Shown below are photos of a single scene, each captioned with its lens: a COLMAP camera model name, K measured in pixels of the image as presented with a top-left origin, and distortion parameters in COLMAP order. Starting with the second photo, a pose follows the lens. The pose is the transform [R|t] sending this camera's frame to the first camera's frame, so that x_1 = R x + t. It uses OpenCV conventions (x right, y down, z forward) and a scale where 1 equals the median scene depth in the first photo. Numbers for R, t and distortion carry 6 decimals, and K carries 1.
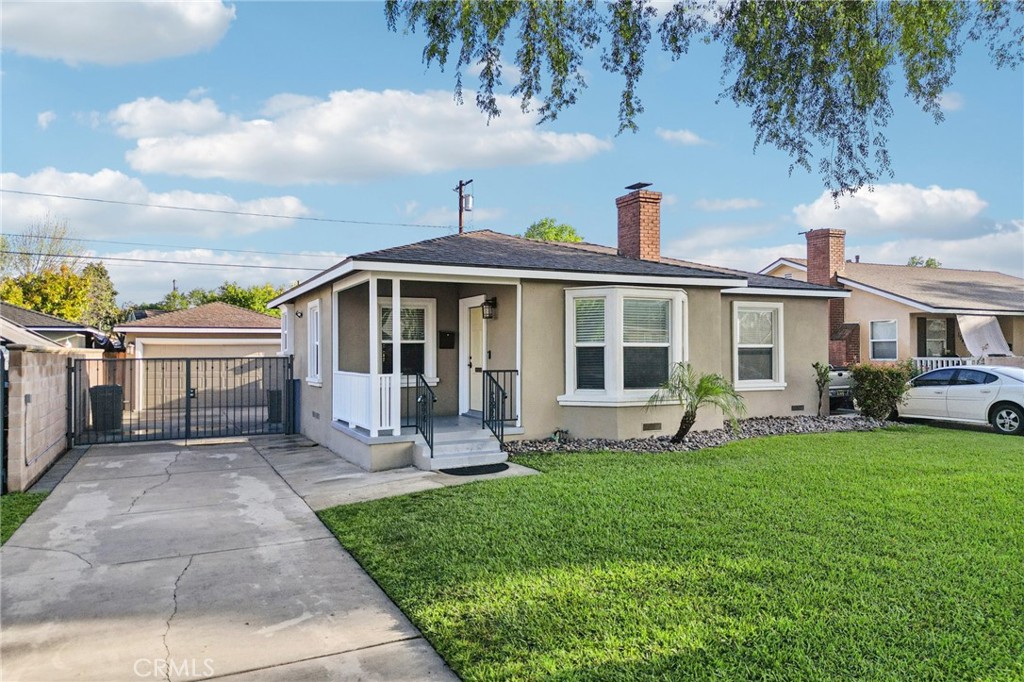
lens RADIAL K [[722.5, 0, 516.7], [0, 722.5, 335.6], [0, 0, 1]] dist [0.051787, -0.040757]
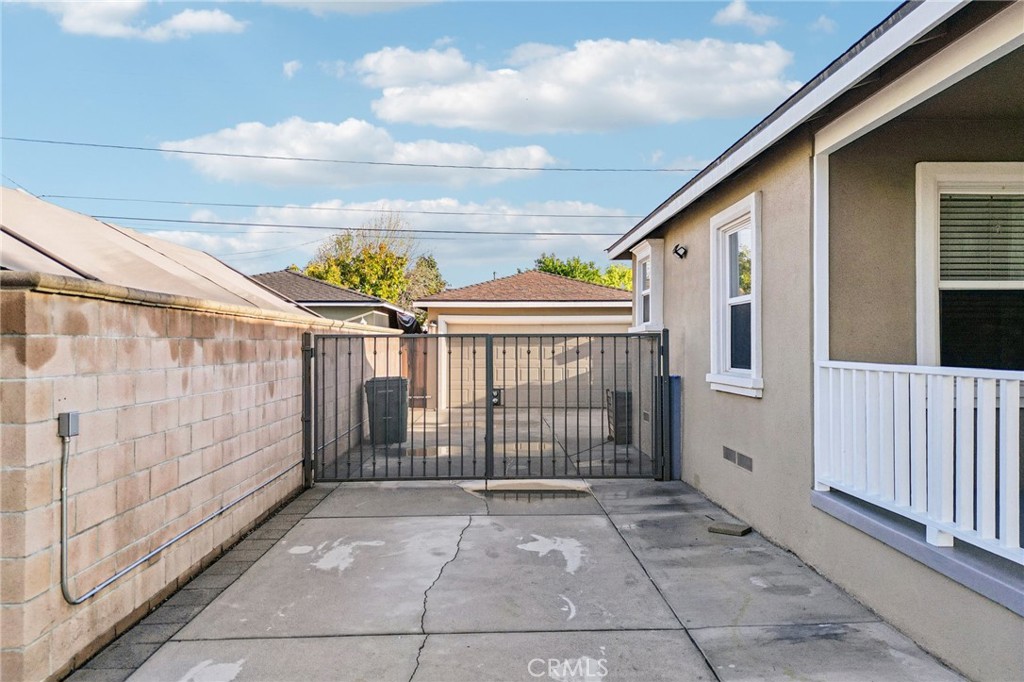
lens RADIAL K [[722.5, 0, 511.1], [0, 722.5, 338.1], [0, 0, 1]] dist [0.051787, -0.040757]
pose [[0.912696, -0.000863, -0.408639, -0.194969], [0.007163, 0.999878, 0.013887, 0.024248], [0.408577, -0.015602, 0.912591, 0.468273]]
